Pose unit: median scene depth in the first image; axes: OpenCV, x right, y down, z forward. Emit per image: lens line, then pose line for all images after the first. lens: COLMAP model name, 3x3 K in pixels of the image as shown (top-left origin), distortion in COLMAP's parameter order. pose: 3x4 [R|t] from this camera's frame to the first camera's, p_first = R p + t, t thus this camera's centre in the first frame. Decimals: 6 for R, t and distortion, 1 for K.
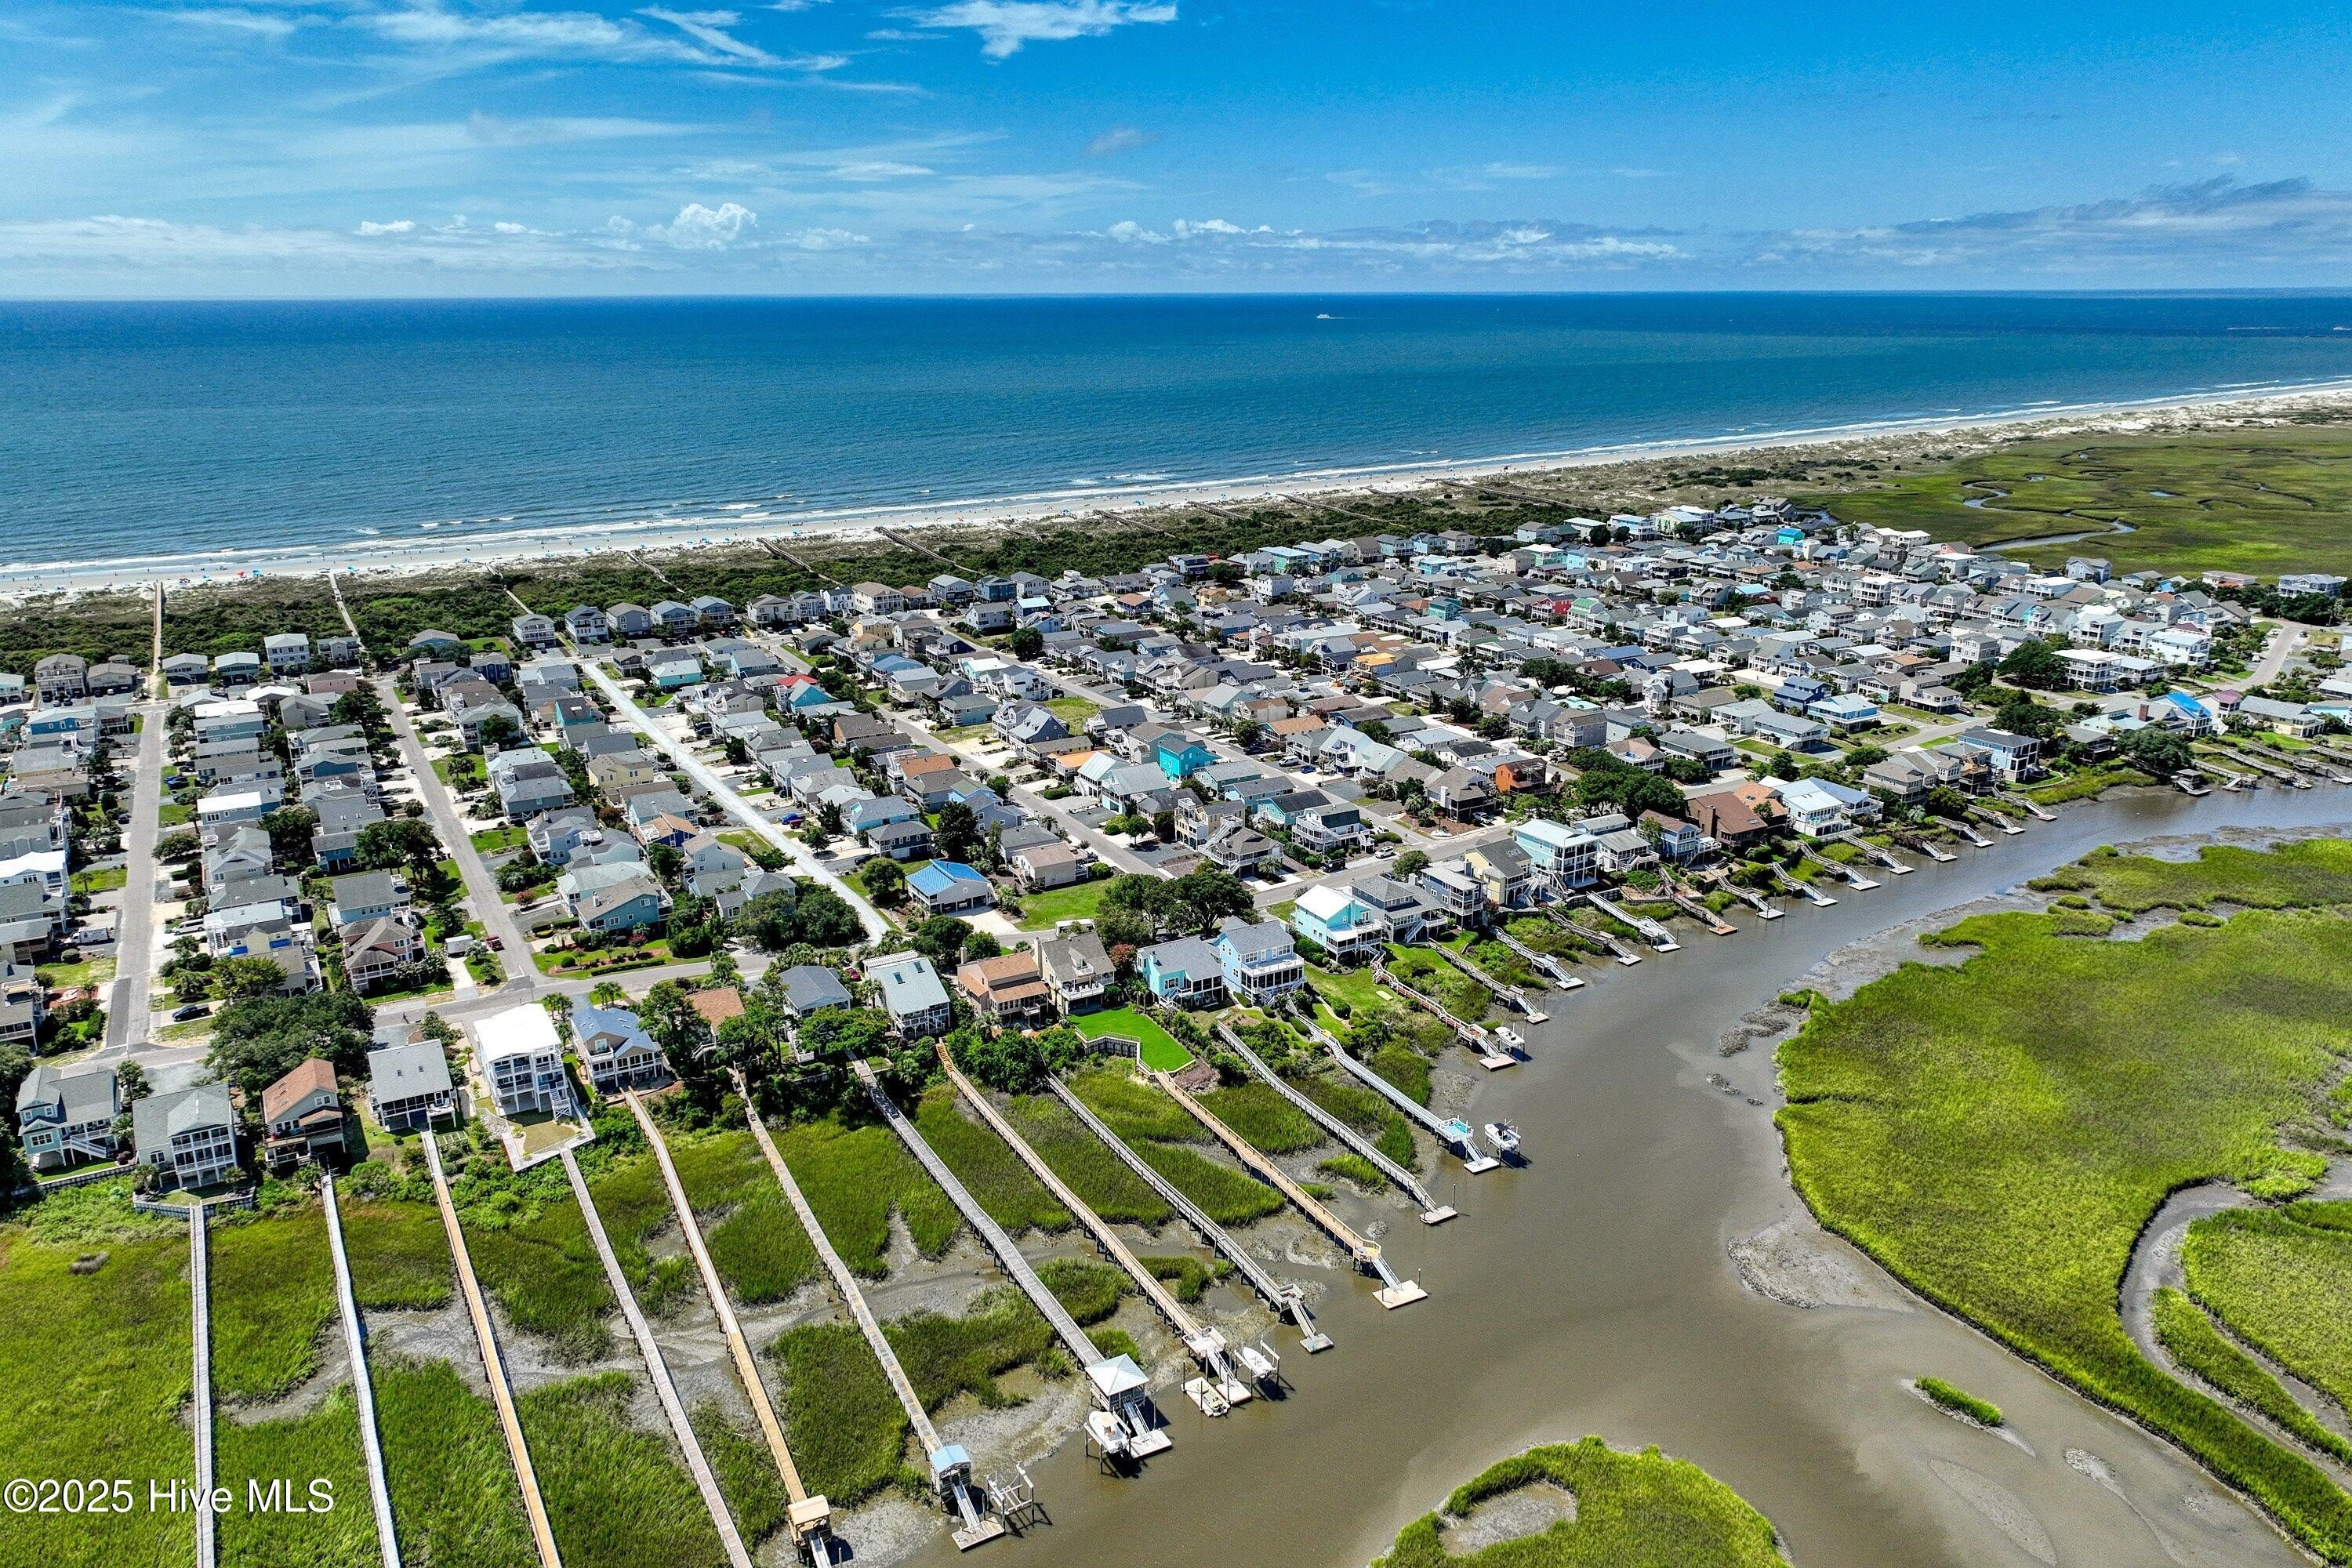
lens RADIAL K [[1608.5, 0, 1203.1], [0, 1608.5, 934.8], [0, 0, 1]] dist [0.001673, 0.004583]
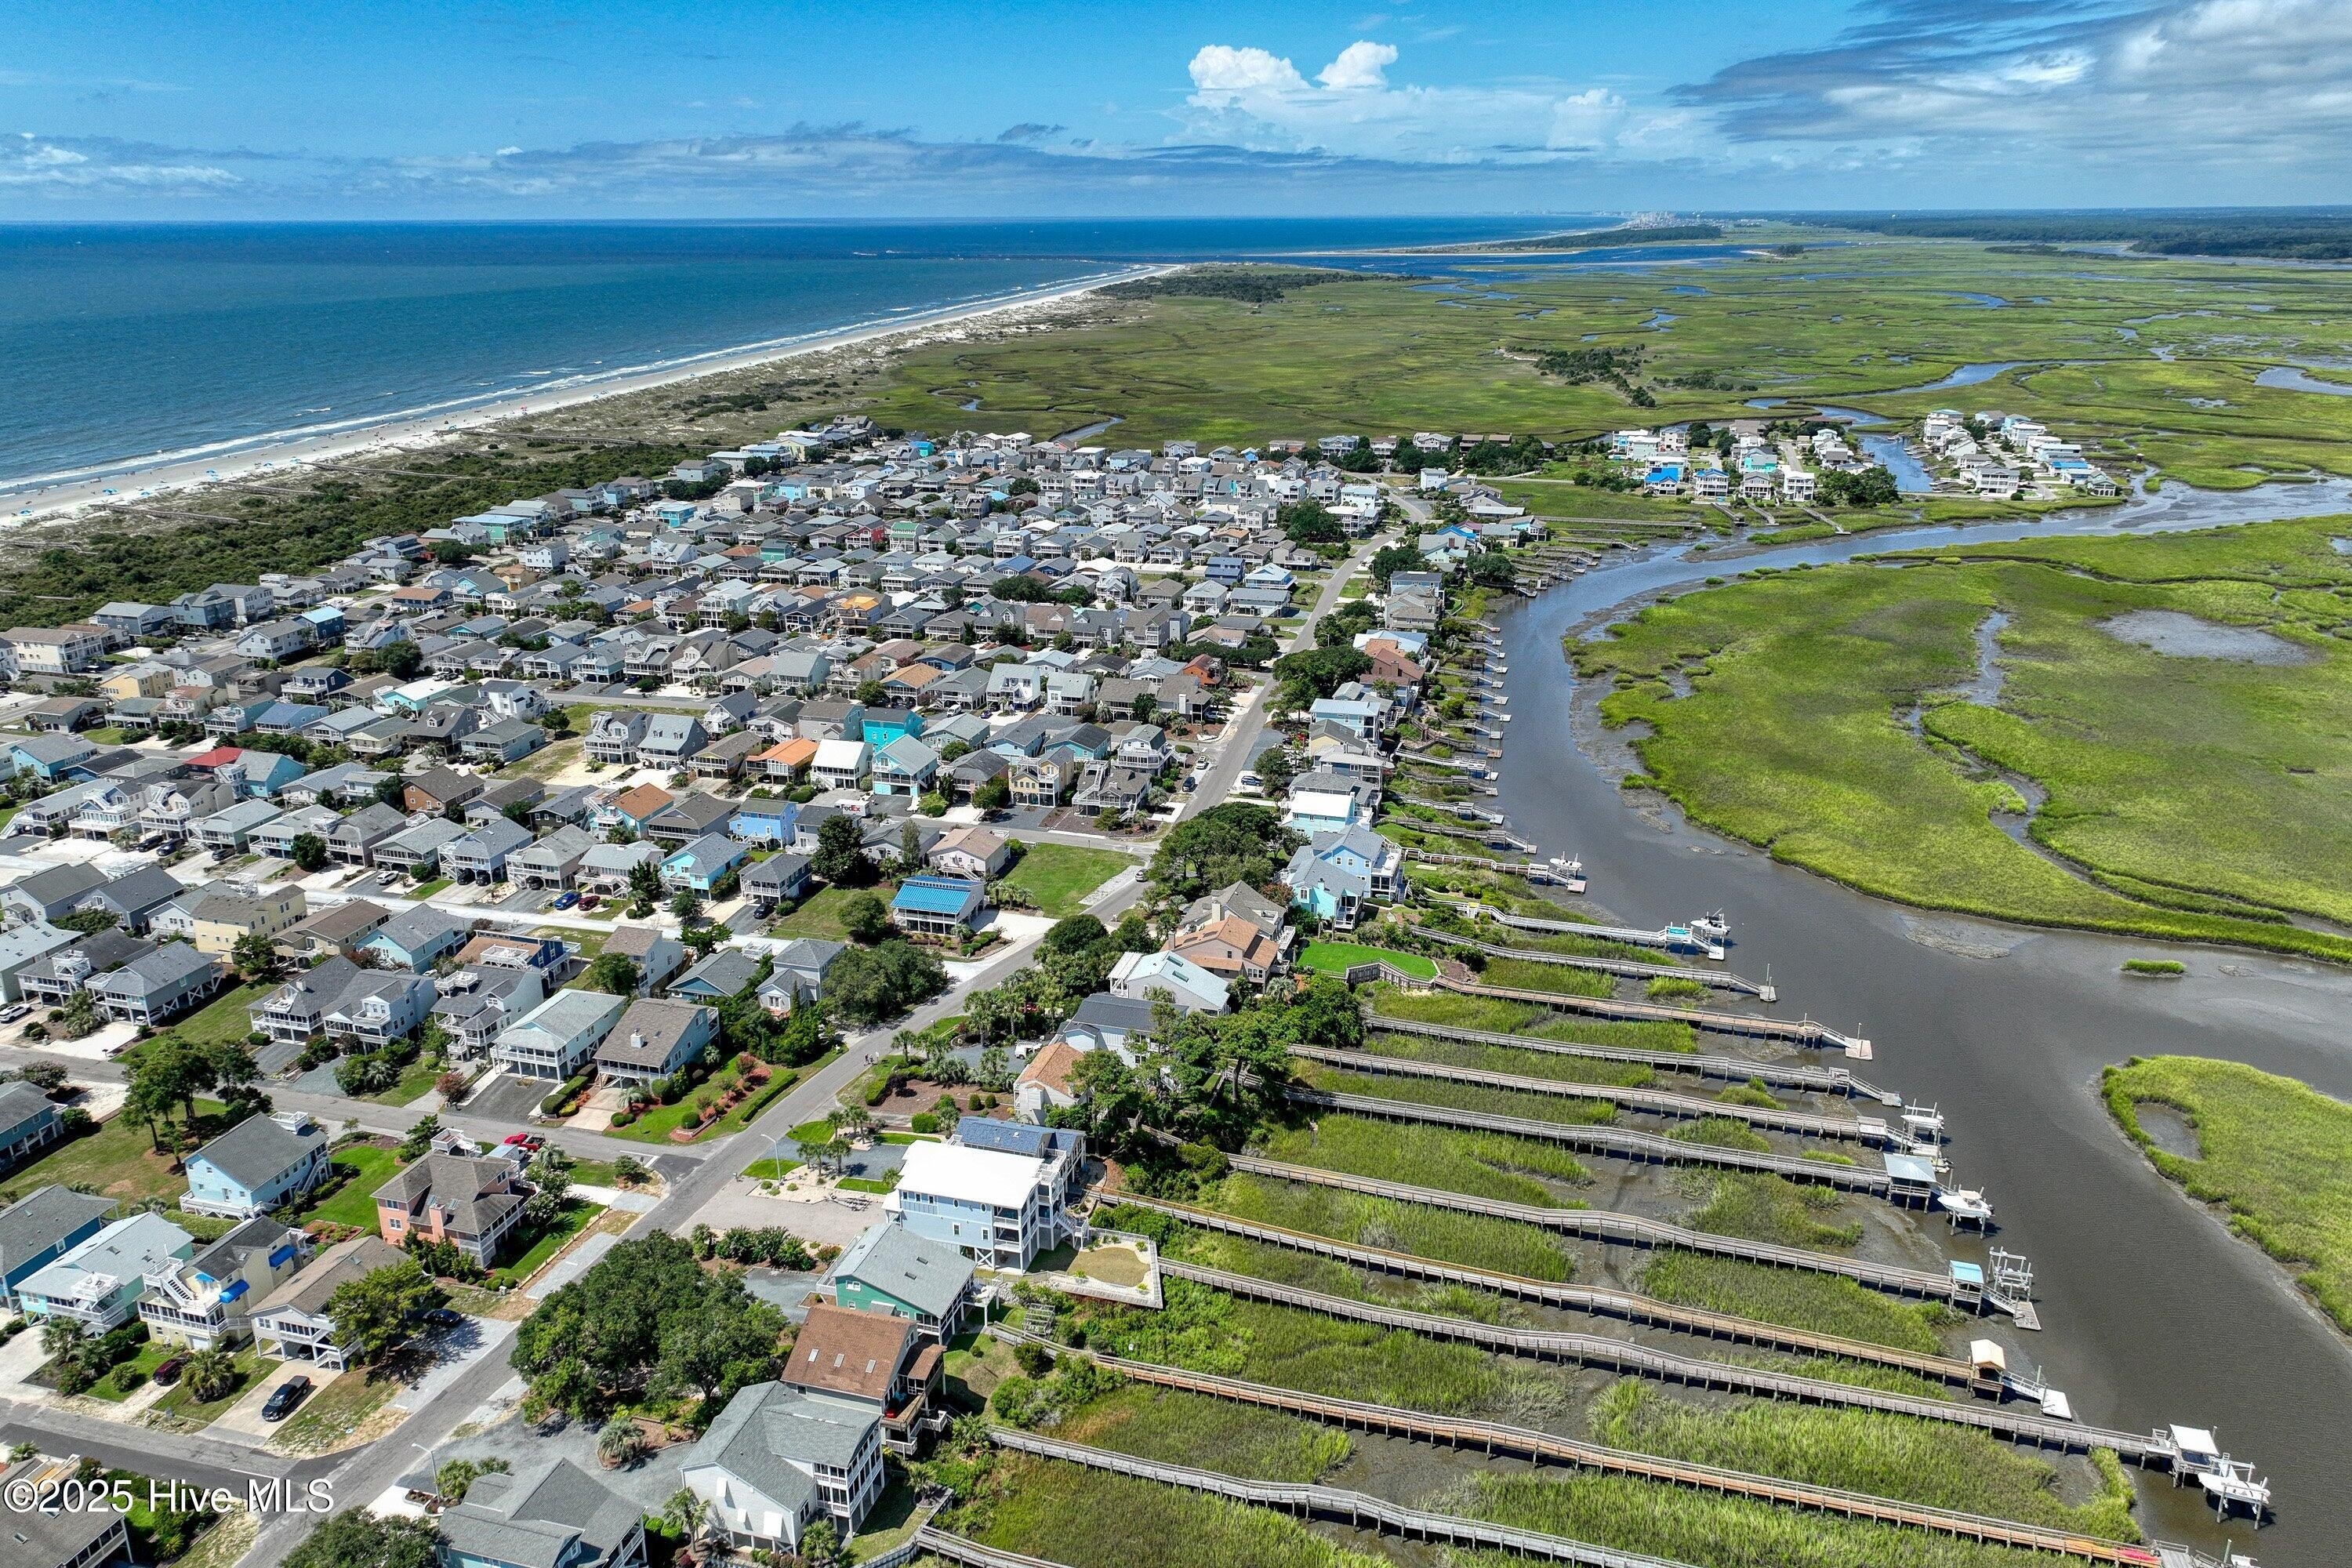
lens RADIAL K [[1663.2, 0, 1192.7], [0, 1663.2, 788.8], [0, 0, 1]] dist [0.004398, 0.010186]
pose [[0.717422, -0.229940, 0.657596, -0.444627], [0.263378, 0.963420, 0.049538, -0.067636], [-0.644932, 0.137657, 0.751740, 0.165096]]
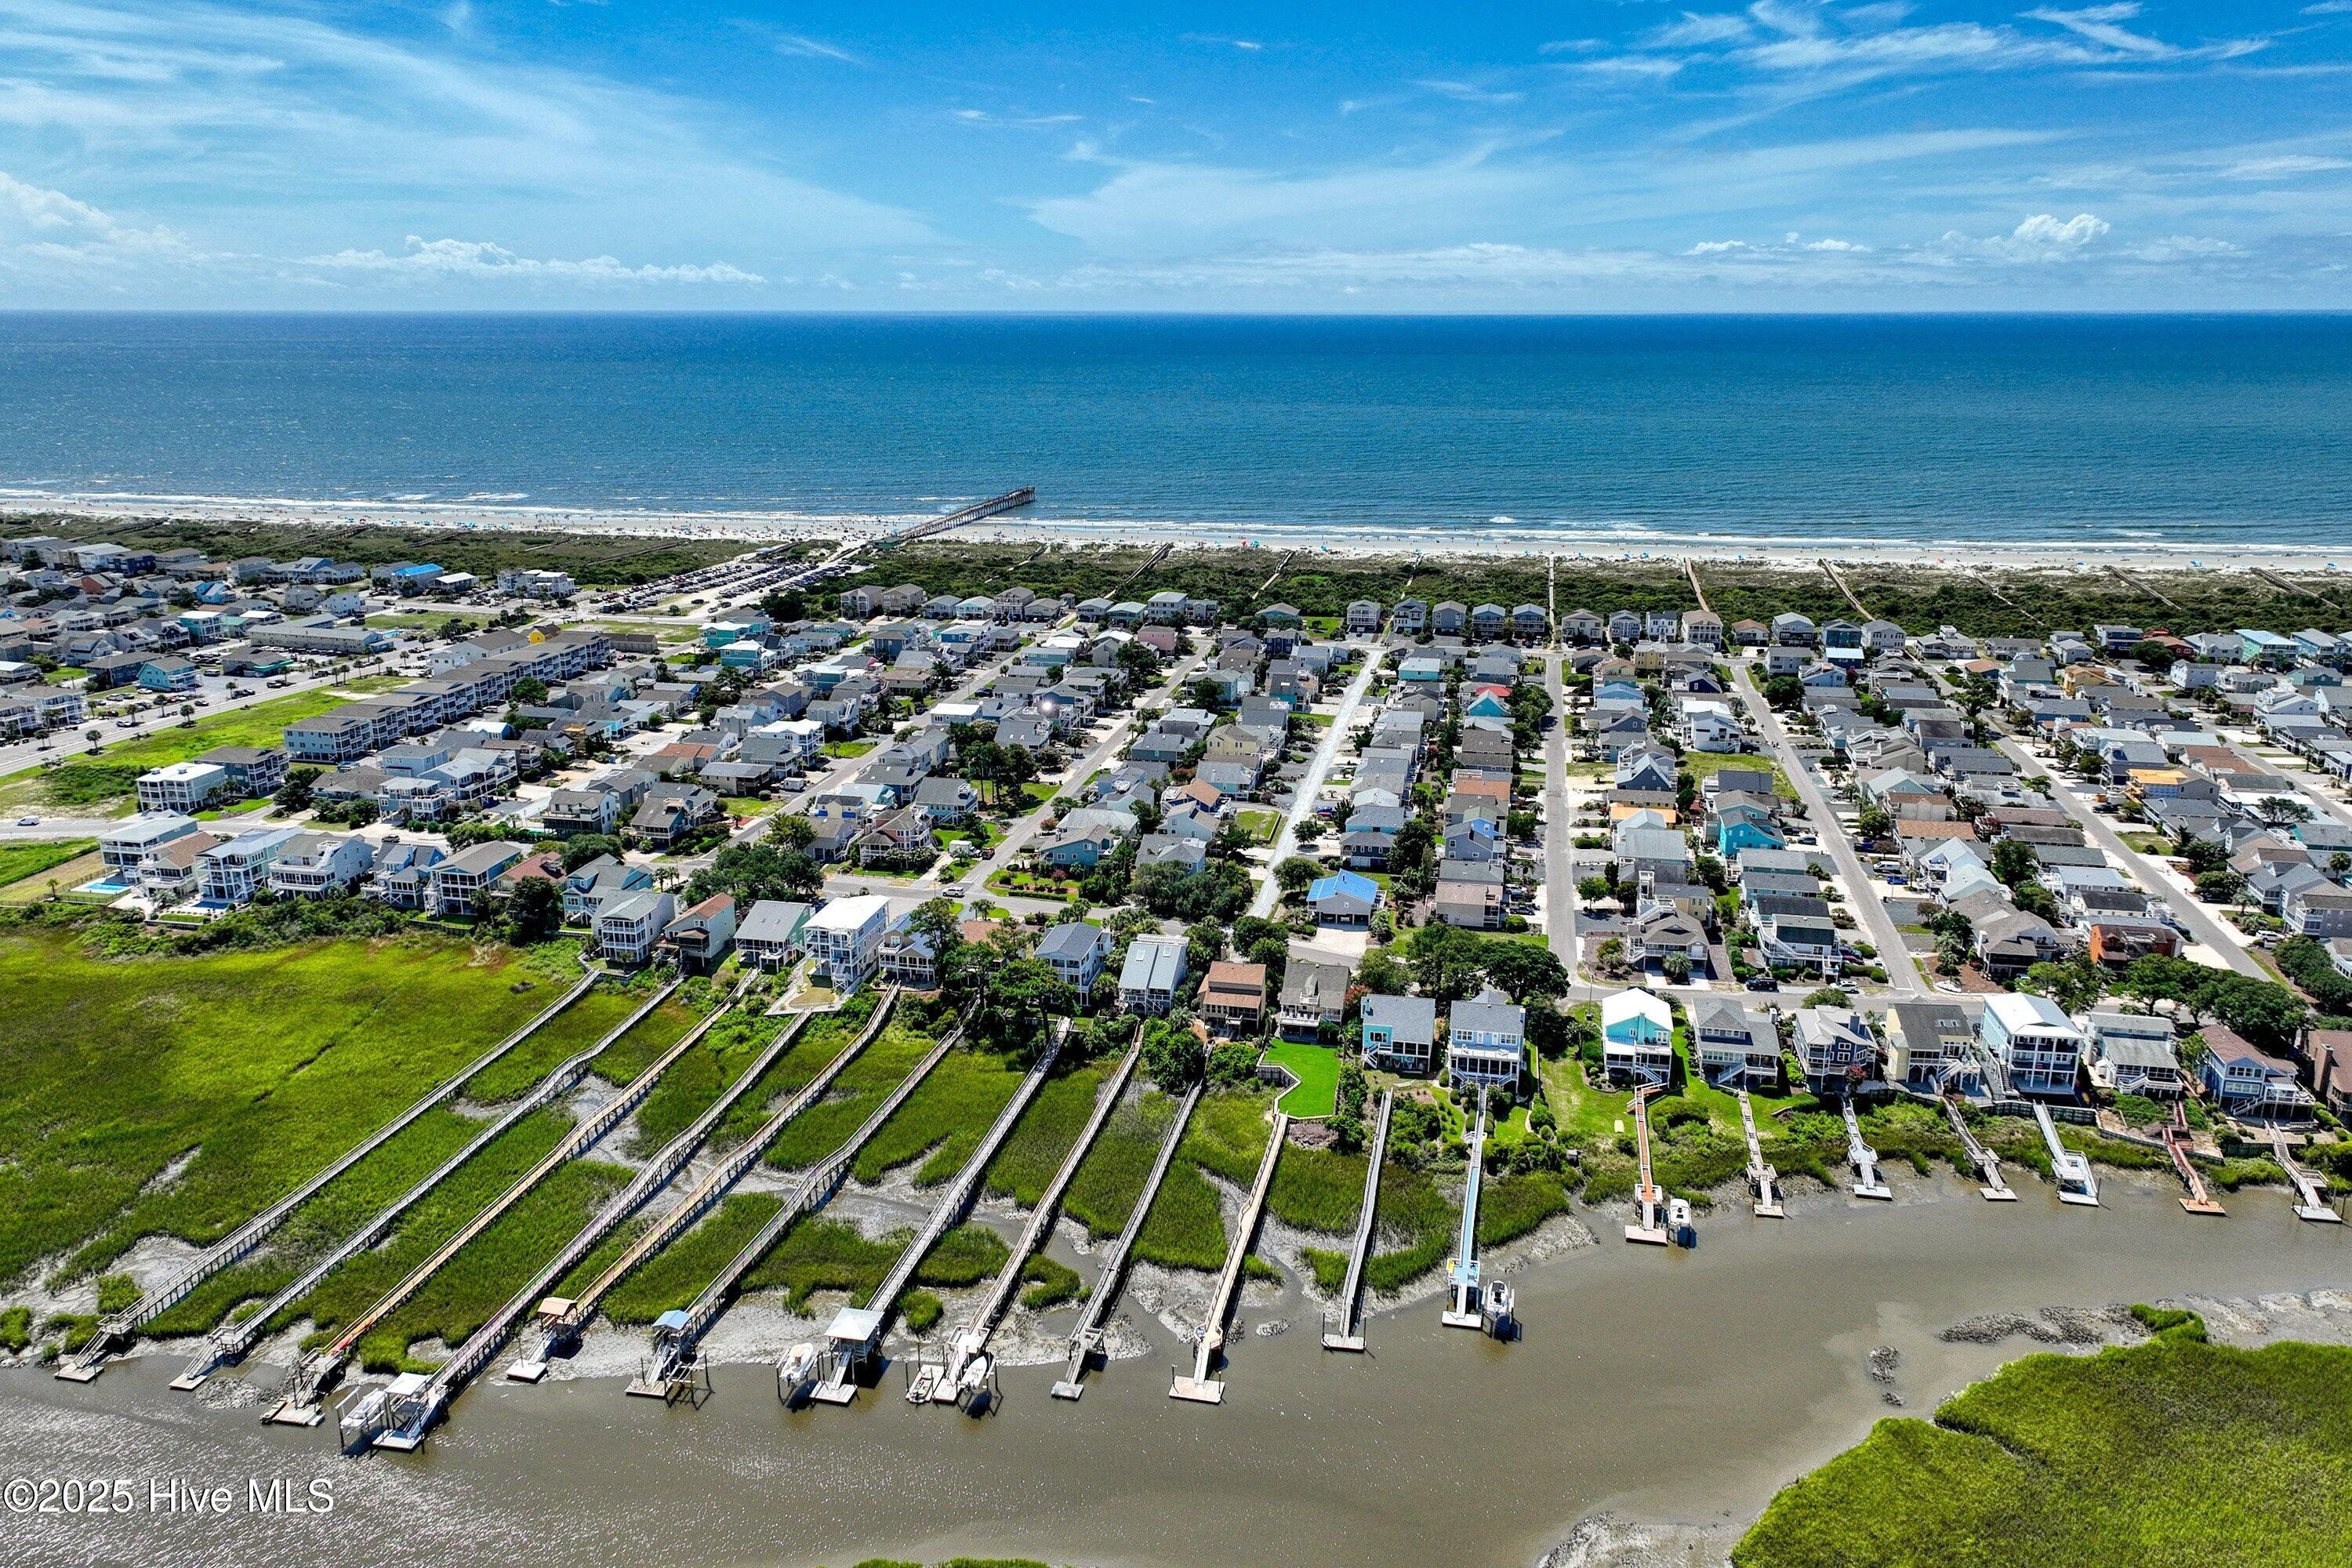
lens RADIAL K [[1652.2, 0, 1203.5], [0, 1652.2, 896.7], [0, 0, 1]] dist [0.002010, 0.011698]
pose [[0.748179, 0.226326, -0.623703, 0.290699], [-0.249783, 0.966945, 0.051247, -0.043400], [0.614684, 0.117449, 0.779980, 0.105680]]
